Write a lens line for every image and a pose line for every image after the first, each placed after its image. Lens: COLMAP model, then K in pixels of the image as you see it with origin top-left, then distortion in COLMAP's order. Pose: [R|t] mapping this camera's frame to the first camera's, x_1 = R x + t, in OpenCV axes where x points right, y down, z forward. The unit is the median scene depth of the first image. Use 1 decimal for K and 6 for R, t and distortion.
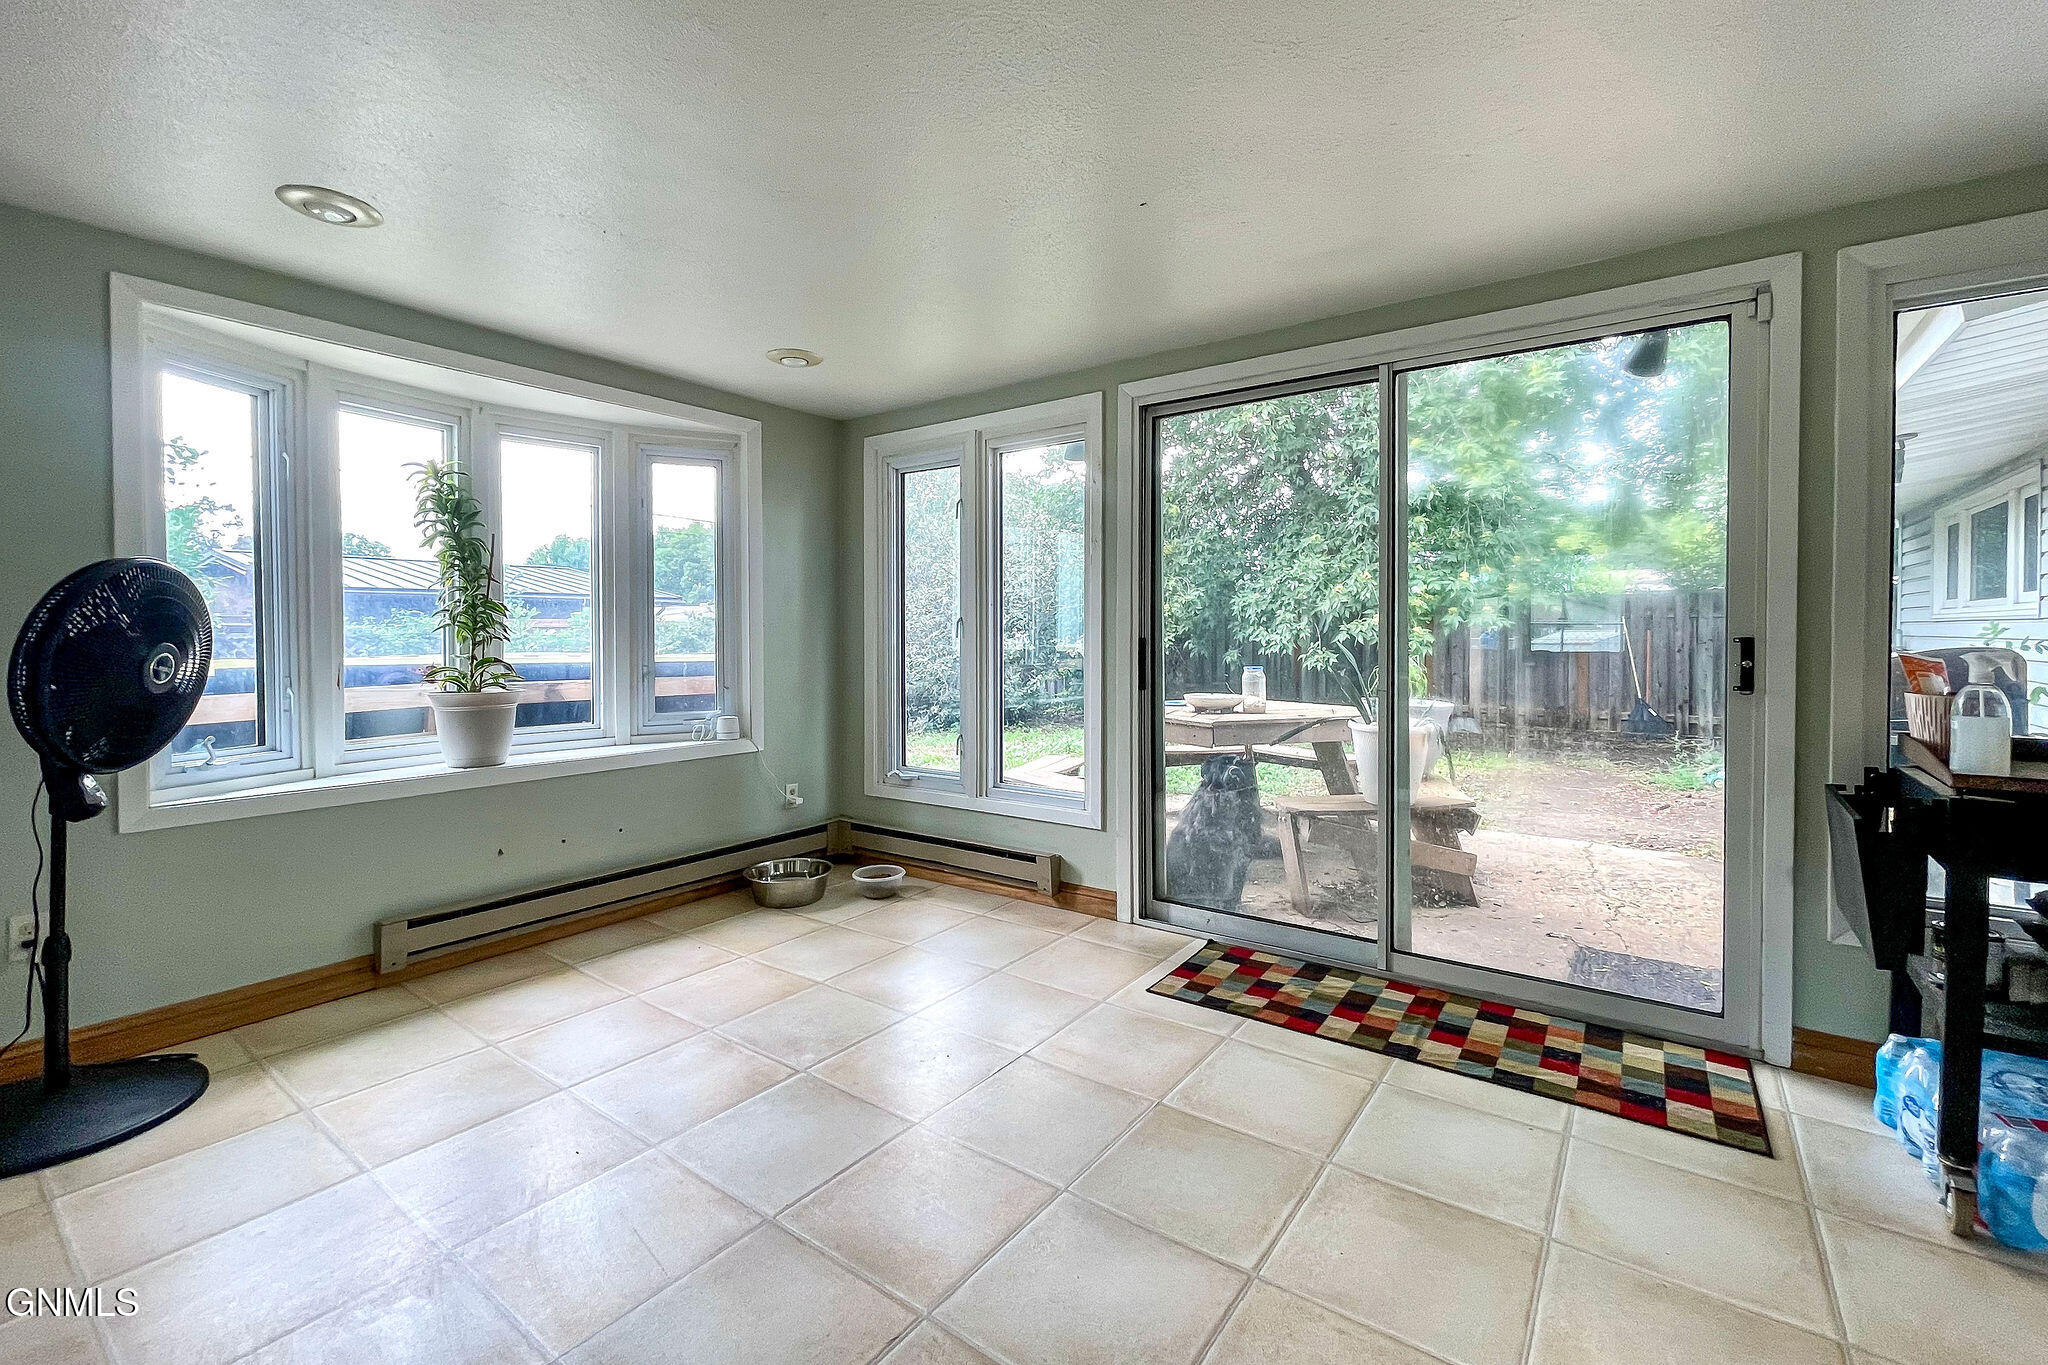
lens RADIAL K [[829.5, 0, 1032.2], [0, 829.5, 636.4], [0, 0, 1]] dist [-0.005355, 0.000126]
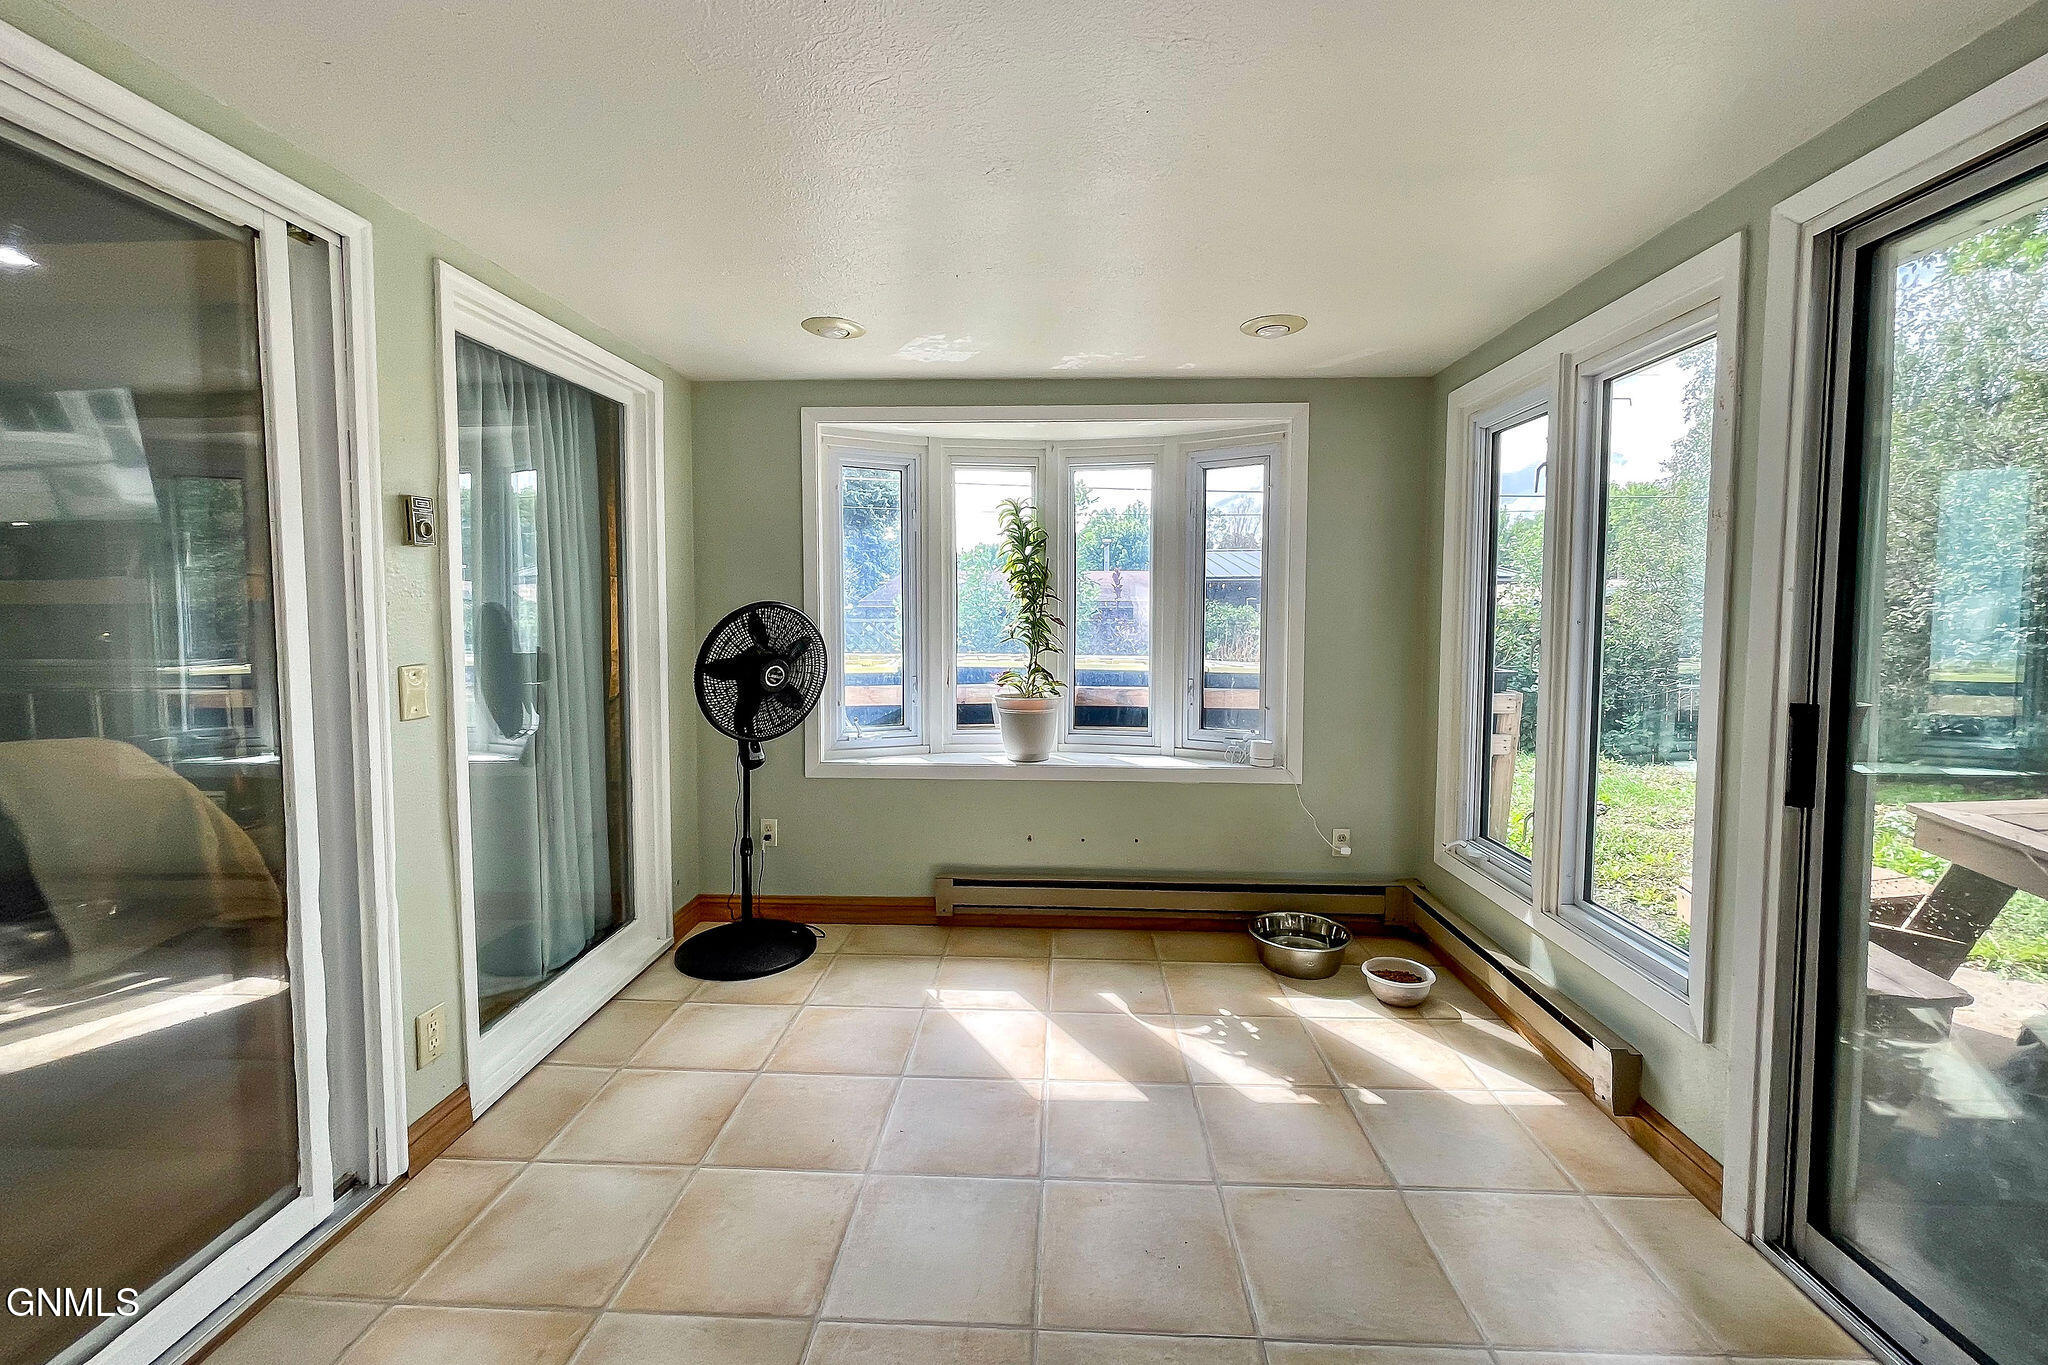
lens RADIAL K [[829.5, 0, 1032.2], [0, 829.5, 636.4], [0, 0, 1]] dist [-0.005355, 0.000126]
pose [[0.569698, 0.029294, -0.821332, 0.277002], [-0.005921, 0.999485, 0.031541, -0.051775], [0.821833, -0.013106, 0.569578, 0.331944]]
